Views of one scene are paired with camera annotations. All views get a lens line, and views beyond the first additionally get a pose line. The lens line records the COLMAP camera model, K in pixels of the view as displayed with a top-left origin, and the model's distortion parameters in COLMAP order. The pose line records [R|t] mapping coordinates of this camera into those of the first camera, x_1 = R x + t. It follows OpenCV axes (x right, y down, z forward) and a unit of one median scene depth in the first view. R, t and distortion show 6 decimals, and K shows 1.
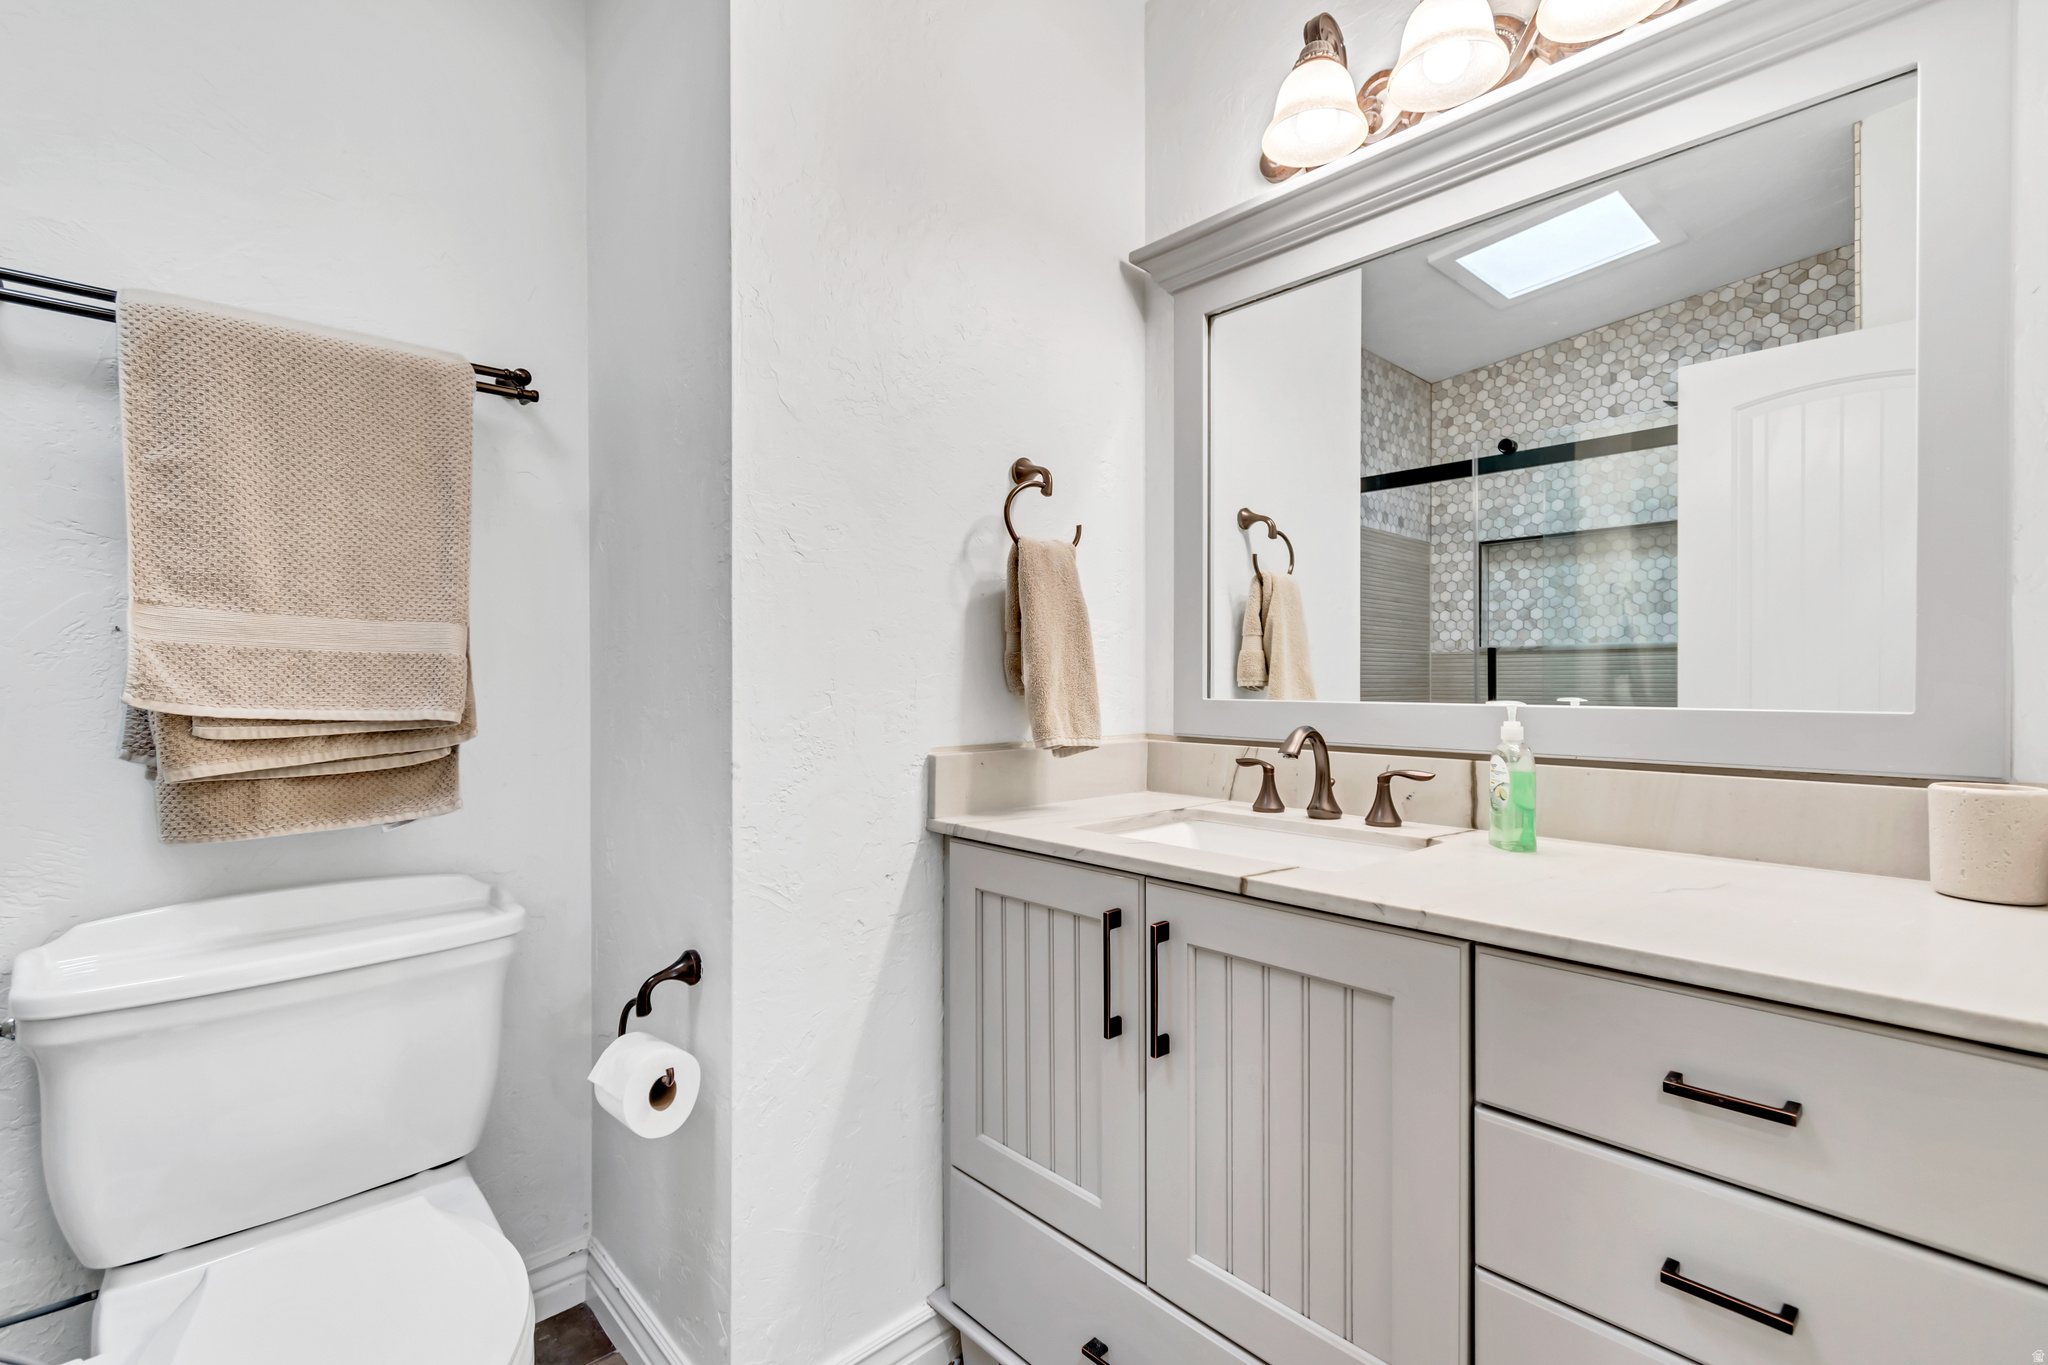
lens RADIAL K [[917.8, 0, 1028.2], [0, 917.8, 680.8], [0, 0, 1]] dist [0.004068, -0.000166]
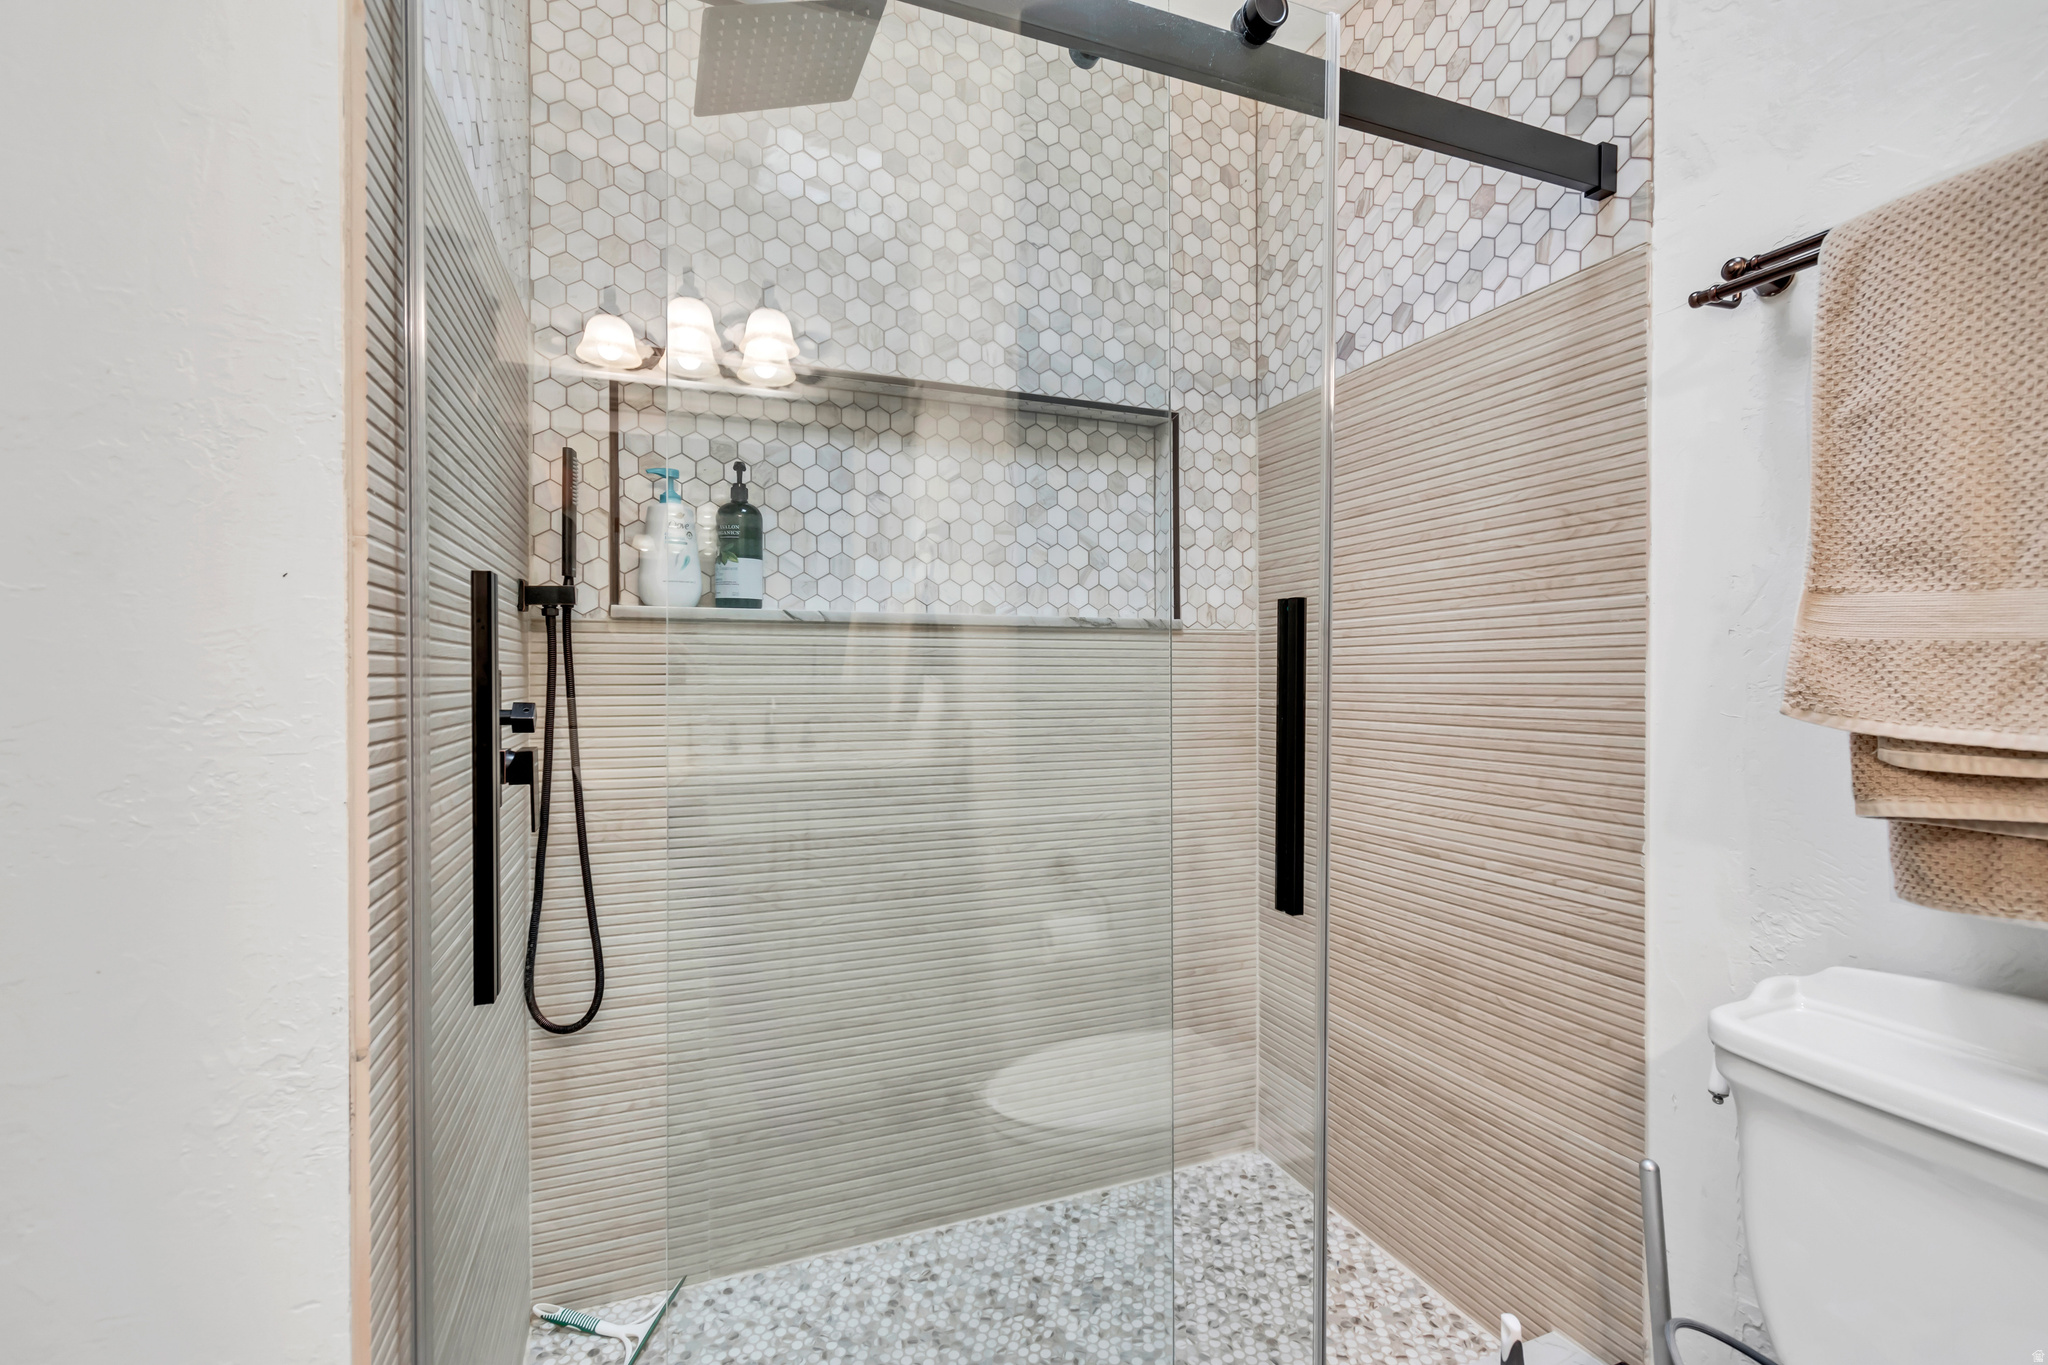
lens RADIAL K [[917.8, 0, 1028.2], [0, 917.8, 680.8], [0, 0, 1]] dist [0.004068, -0.000166]
pose [[-0.366996, 0.003416, -0.930216, 0.058453], [-0.001987, 0.999988, 0.004456, -0.007993], [0.930220, 0.003484, -0.366985, 0.622404]]
